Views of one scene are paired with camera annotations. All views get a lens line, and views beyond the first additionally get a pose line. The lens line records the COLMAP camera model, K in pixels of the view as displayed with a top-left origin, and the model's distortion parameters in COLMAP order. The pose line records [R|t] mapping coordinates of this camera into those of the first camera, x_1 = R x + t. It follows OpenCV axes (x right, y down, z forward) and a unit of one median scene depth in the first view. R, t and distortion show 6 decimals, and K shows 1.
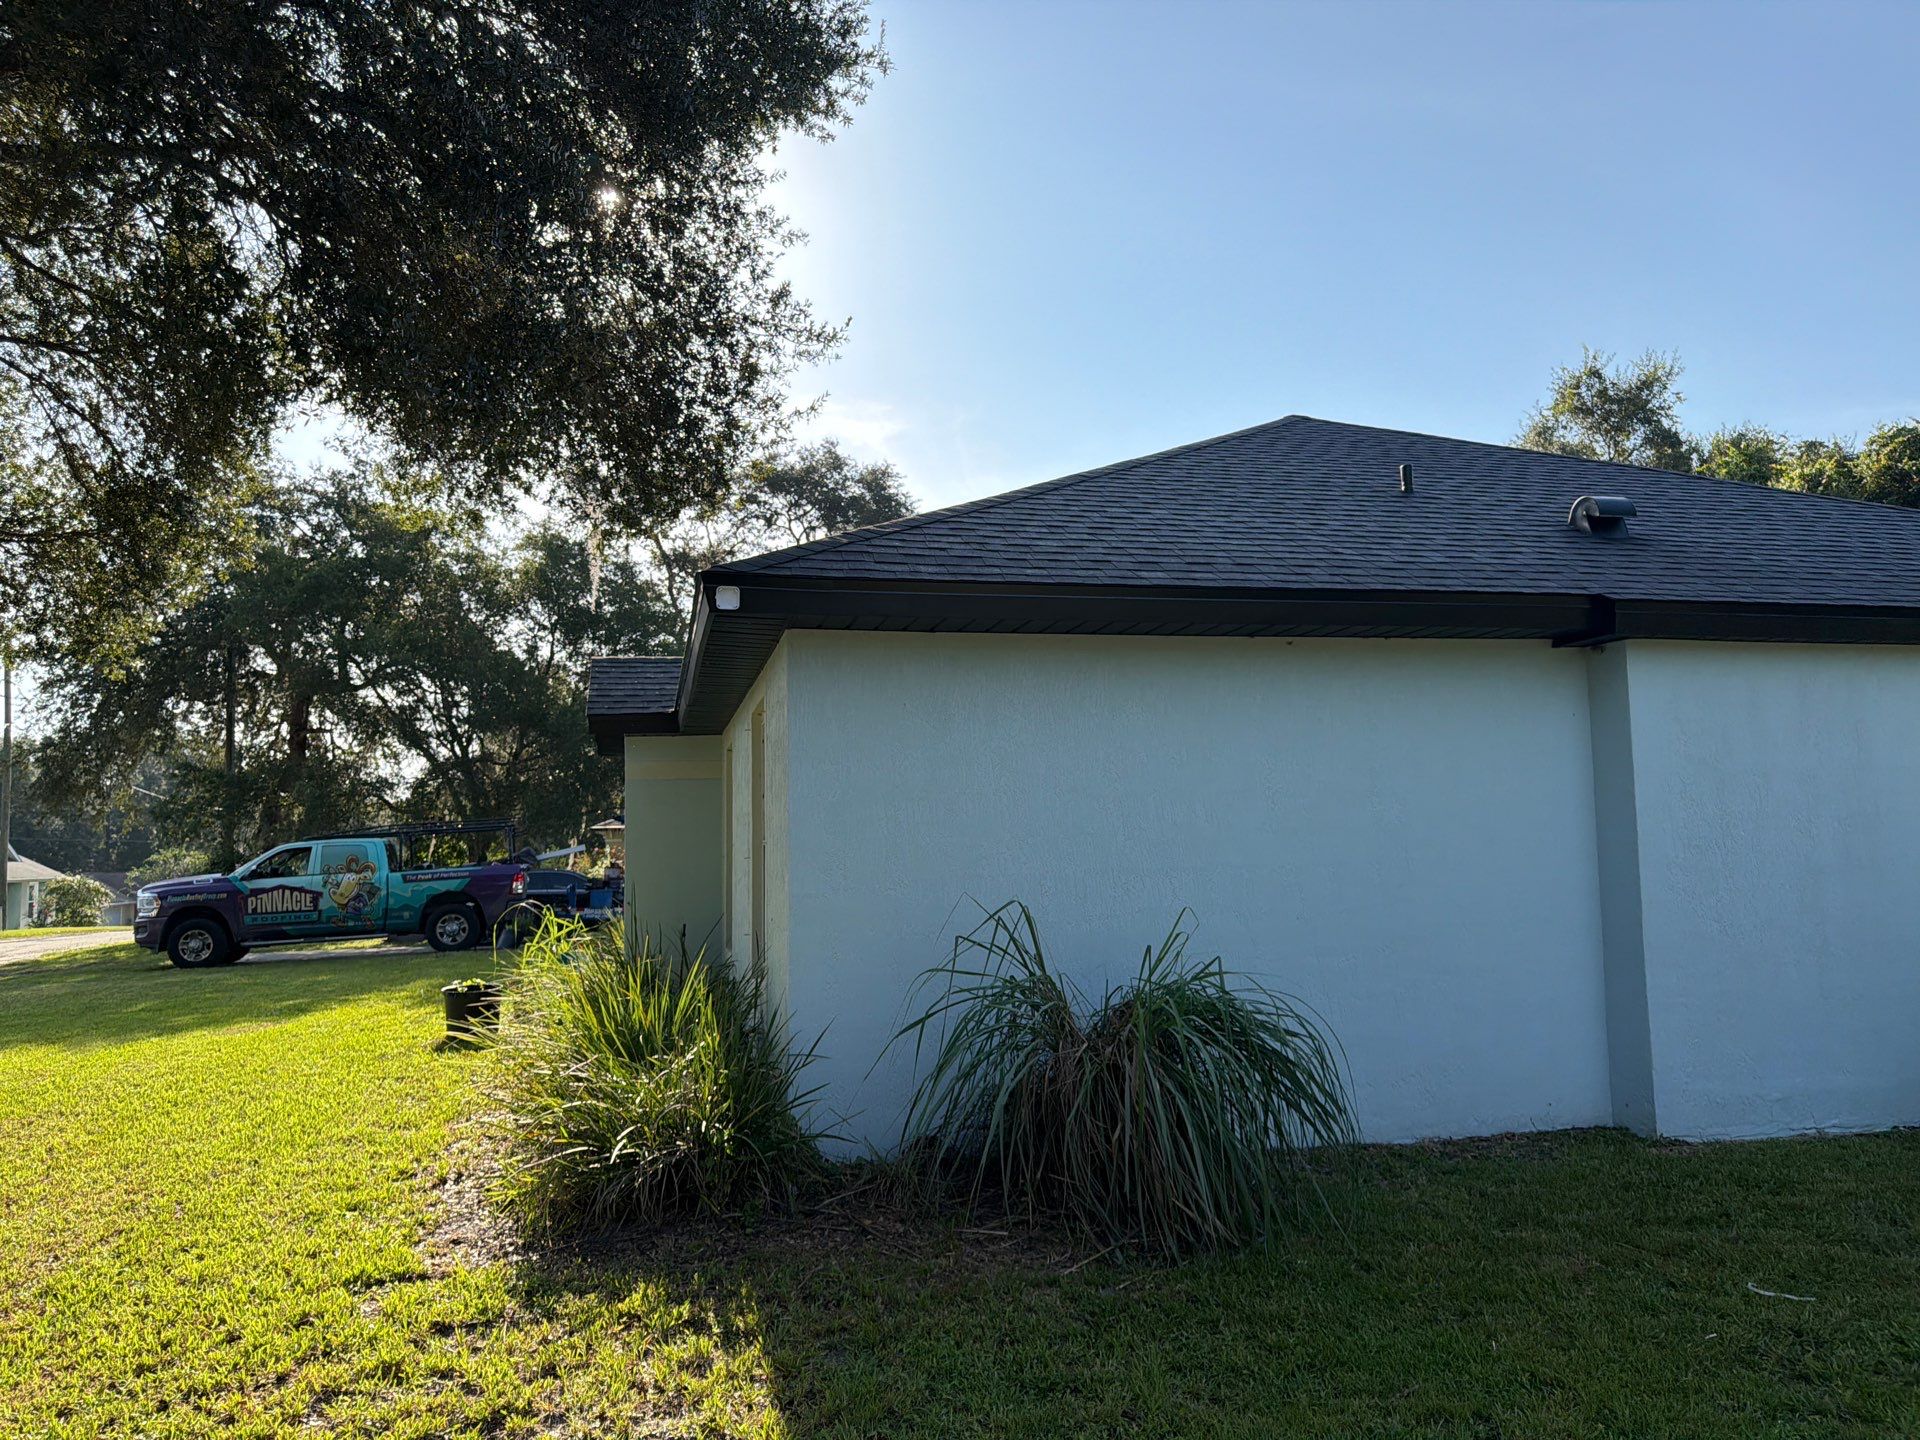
lens RADIAL K [[1356.5, 0, 902.5], [0, 1356.5, 751.5], [0, 0, 1]] dist [0.067261, -0.075167]
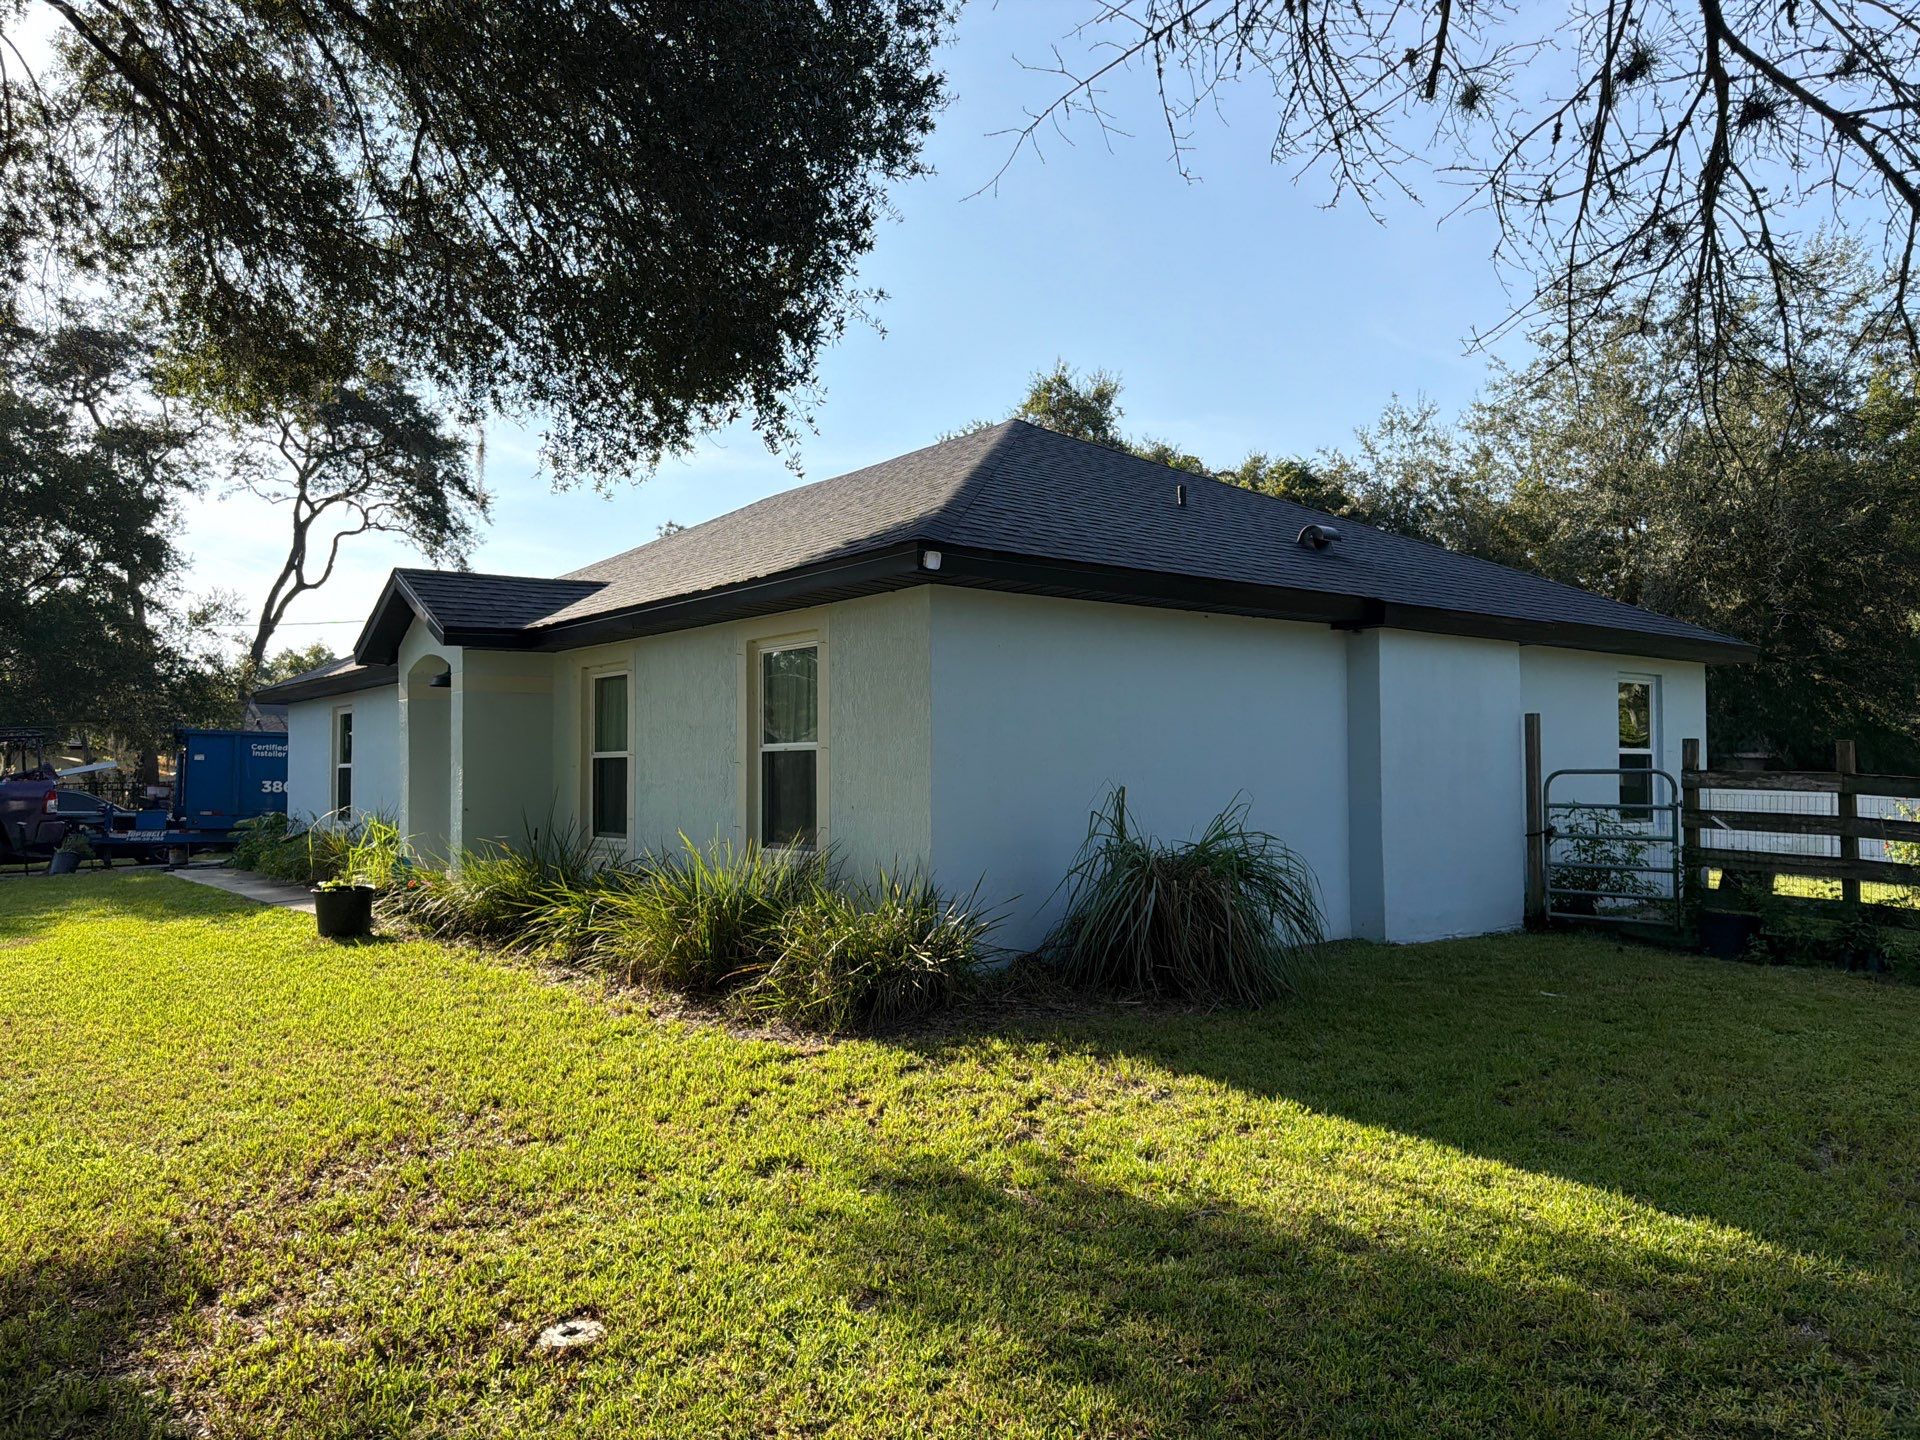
lens RADIAL K [[1356.5, 0, 960.6], [0, 1356.5, 715.2], [0, 0, 1]] dist [0.067261, -0.075167]
pose [[0.898968, 0.034884, 0.436622, -0.350348], [-0.044259, 0.998956, 0.011315, 0.012500], [-0.435772, -0.029496, 0.899574, -0.111880]]
